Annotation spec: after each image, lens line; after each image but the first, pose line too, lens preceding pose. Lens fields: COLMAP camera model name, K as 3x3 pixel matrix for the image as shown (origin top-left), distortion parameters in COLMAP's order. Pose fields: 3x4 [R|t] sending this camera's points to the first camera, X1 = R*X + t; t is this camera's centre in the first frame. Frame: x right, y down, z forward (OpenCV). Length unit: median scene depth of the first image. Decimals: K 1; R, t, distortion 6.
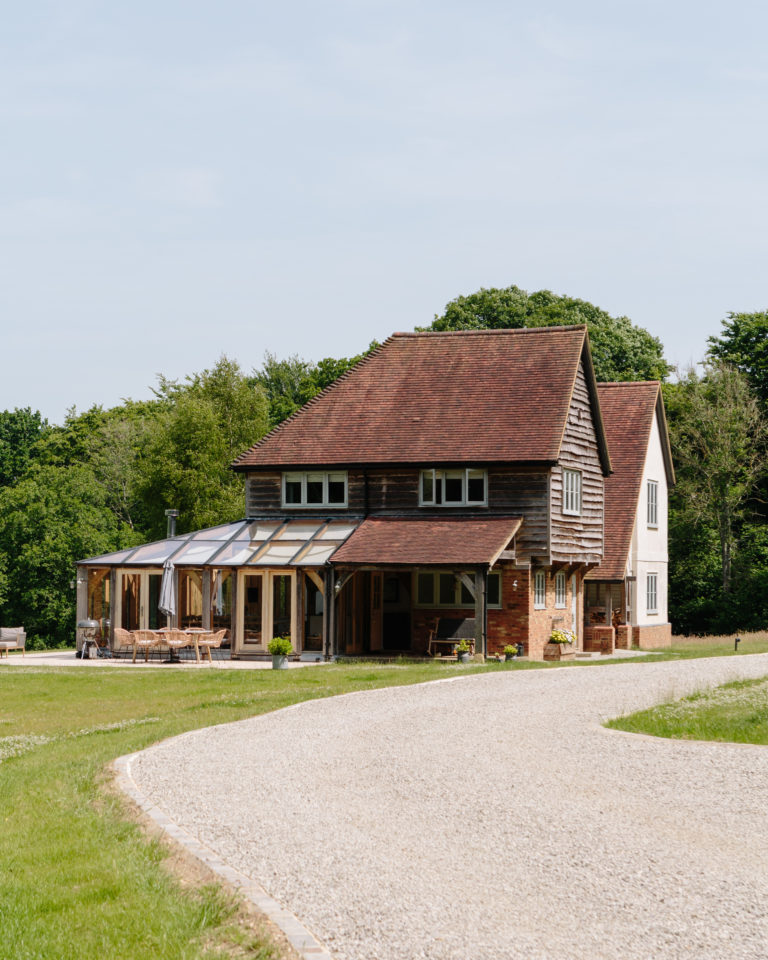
lens RADIAL K [[2125.0, 0, 353.7], [0, 2125.0, 479.9], [0, 0, 1]] dist [-0.063307, -0.402096]
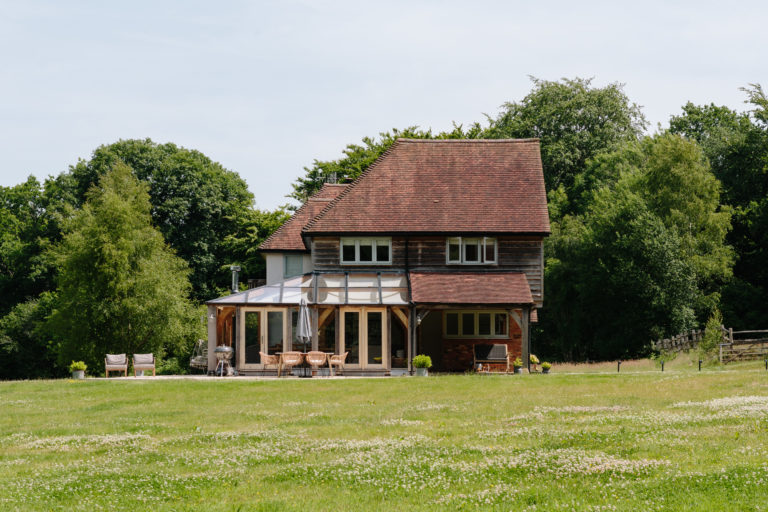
lens RADIAL K [[1483.8, 0, 384.0], [0, 1483.8, 256.0], [0, 0, 1]] dist [-0.077915, -0.077992]
pose [[0.942736, 0.019931, 0.332943, -0.322796], [-0.011637, 0.999571, -0.026885, 0.033086], [-0.333336, 0.021471, 0.942563, 0.114039]]
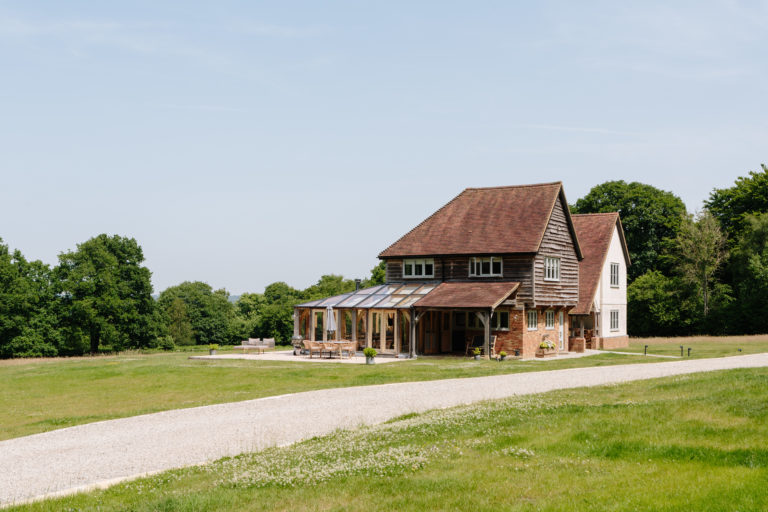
lens RADIAL K [[852.5, 0, 478.2], [0, 852.5, 256.4], [0, 0, 1]] dist [-0.028132, -0.007372]
pose [[0.991729, -0.006833, -0.128164, 0.137413], [0.005363, 0.999916, -0.011811, 0.003244], [0.128234, 0.011026, 0.991683, 0.235021]]
